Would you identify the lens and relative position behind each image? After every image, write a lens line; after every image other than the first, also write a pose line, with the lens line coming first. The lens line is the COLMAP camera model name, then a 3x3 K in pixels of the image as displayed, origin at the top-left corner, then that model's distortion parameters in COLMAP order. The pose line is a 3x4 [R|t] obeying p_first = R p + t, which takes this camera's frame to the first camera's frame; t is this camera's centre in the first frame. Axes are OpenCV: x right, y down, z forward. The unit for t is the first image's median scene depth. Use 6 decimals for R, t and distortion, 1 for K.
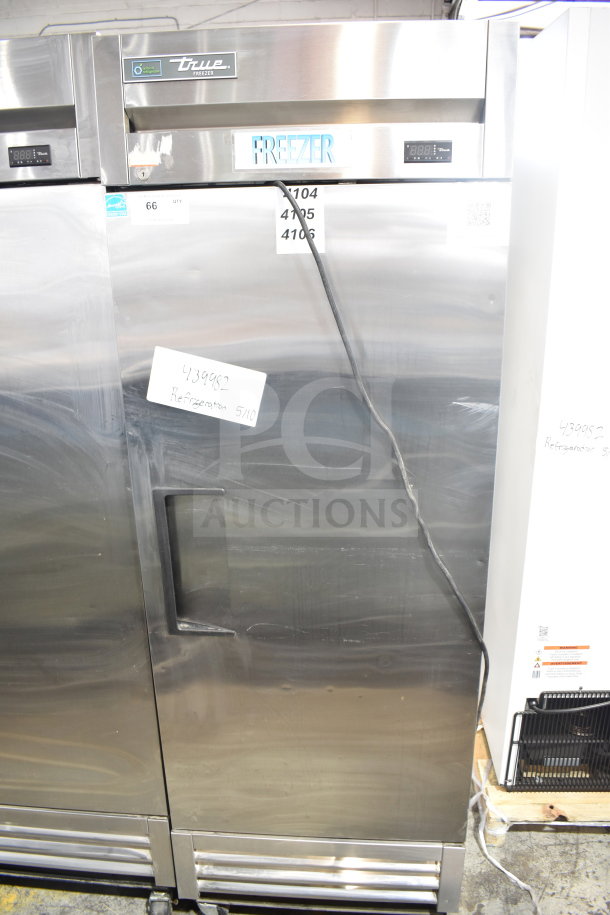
lens RADIAL K [[688.3, 0, 305.0], [0, 688.3, 457.5], [0, 0, 1]] dist [-0.095261, 0.014448]
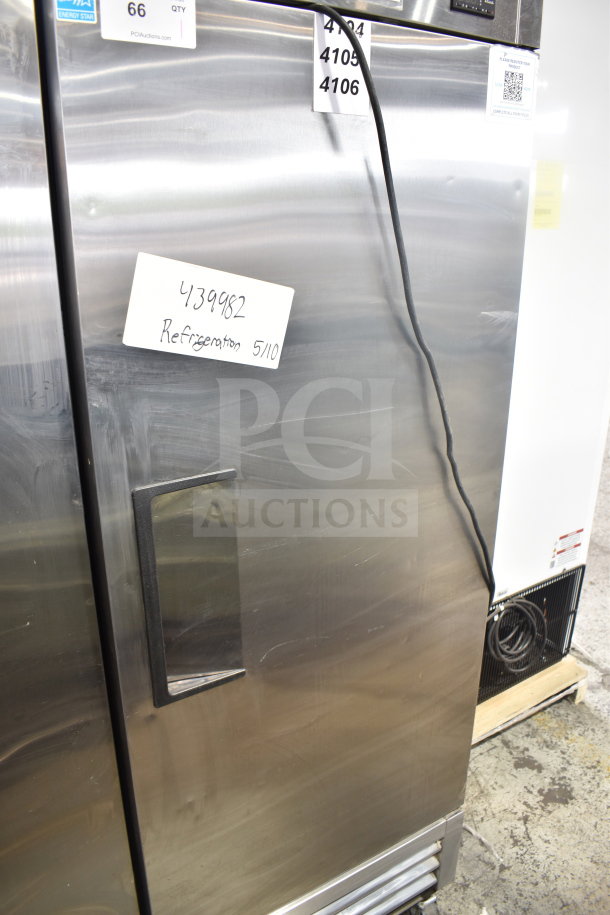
lens RADIAL K [[688.3, 0, 305.0], [0, 688.3, 457.5], [0, 0, 1]] dist [-0.095261, 0.014448]
pose [[0.804867, -0.182724, 0.564625, -0.459497], [0.172317, 0.982386, 0.072284, -0.001814], [-0.567888, 0.039115, 0.822176, 0.417390]]
